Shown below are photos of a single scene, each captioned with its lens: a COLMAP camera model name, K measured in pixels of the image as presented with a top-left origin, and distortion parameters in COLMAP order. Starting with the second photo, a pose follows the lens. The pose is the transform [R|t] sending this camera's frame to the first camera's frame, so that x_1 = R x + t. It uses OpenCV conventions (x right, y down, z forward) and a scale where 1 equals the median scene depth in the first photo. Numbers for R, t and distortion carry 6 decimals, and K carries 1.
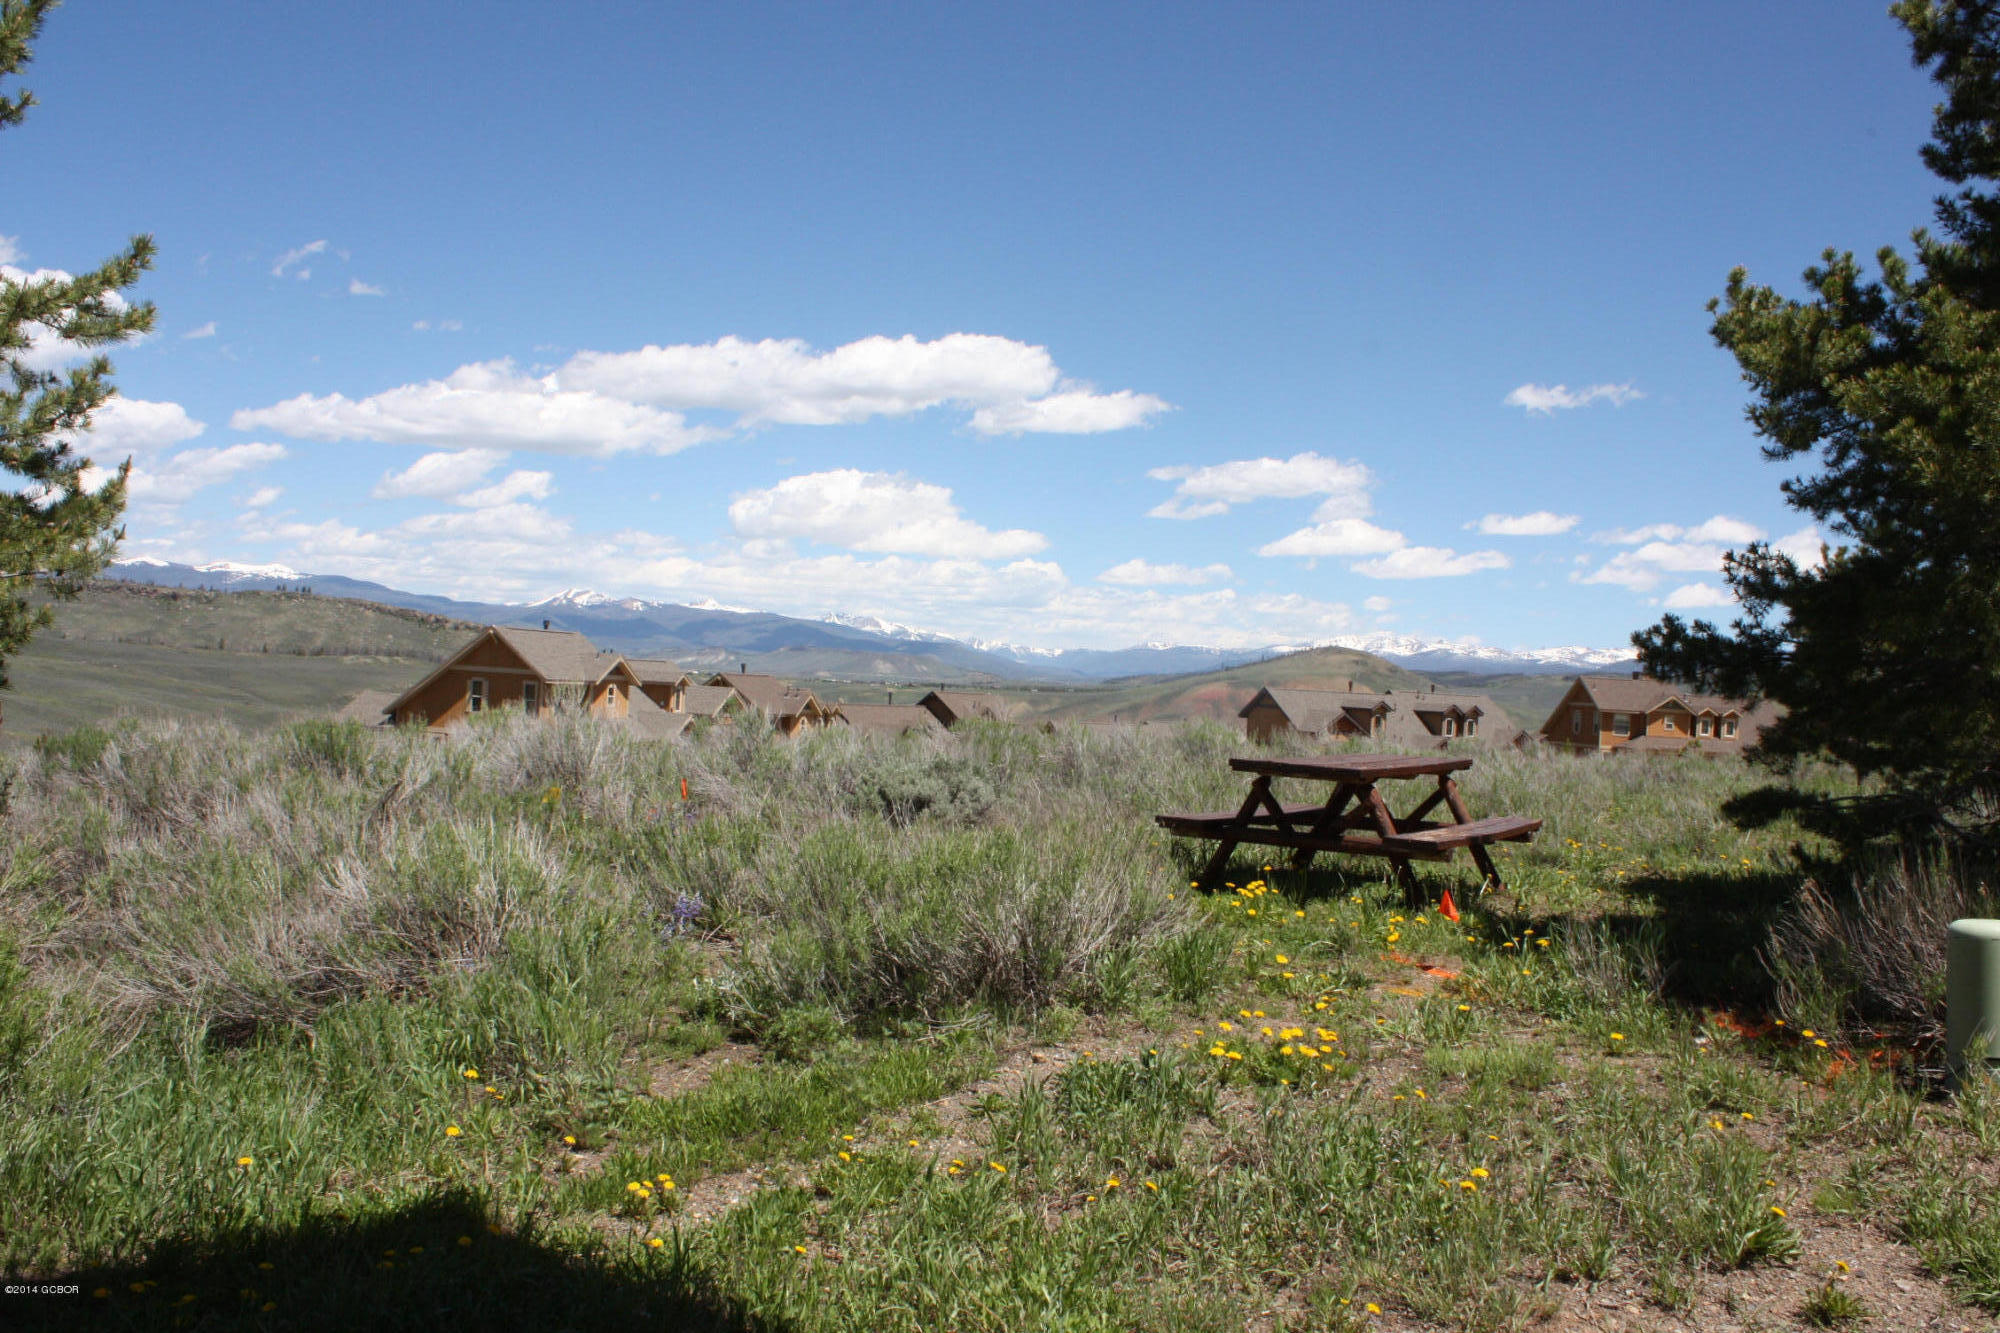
lens RADIAL K [[1723.8, 0, 1002.5], [0, 1723.8, 654.9], [0, 0, 1]] dist [-0.162361, 0.129235]
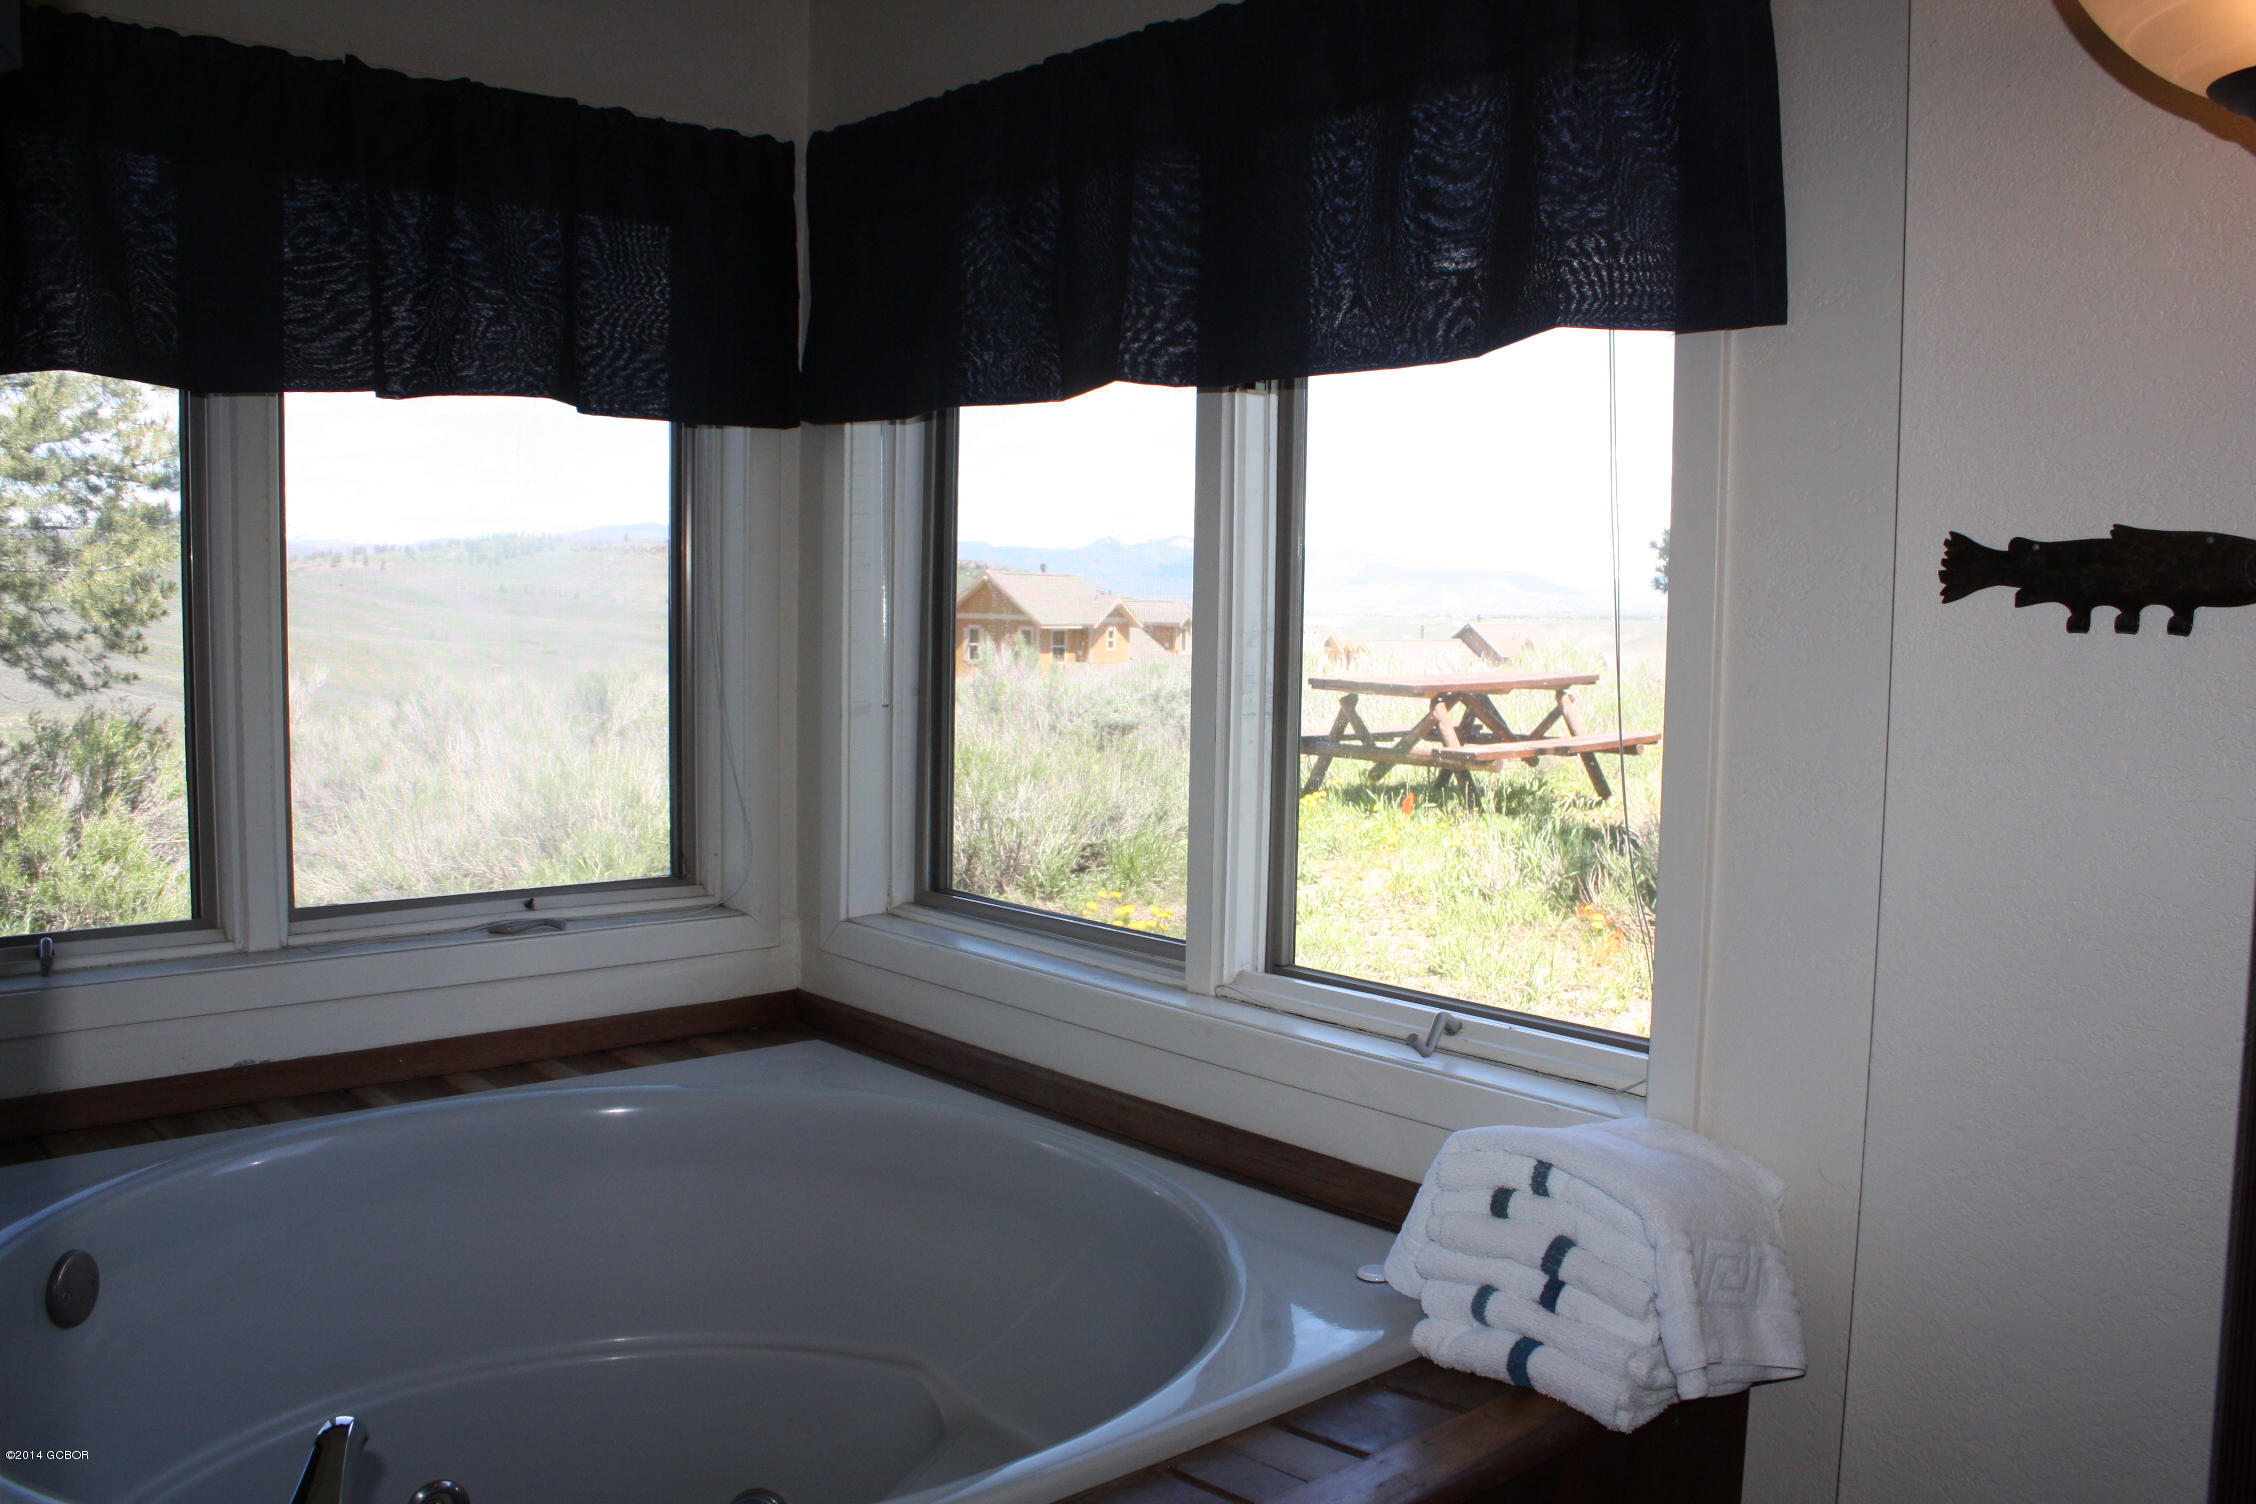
lens RADIAL K [[1944.4, 0, 1138.2], [0, 1944.4, 754.0], [0, 0, 1]] dist [-0.162361, 0.129235]
pose [[0.953972, -0.015183, -0.299511, 0.369986], [0.040559, 0.996073, 0.078694, 0.009311], [0.297140, -0.087220, 0.950842, -0.145438]]
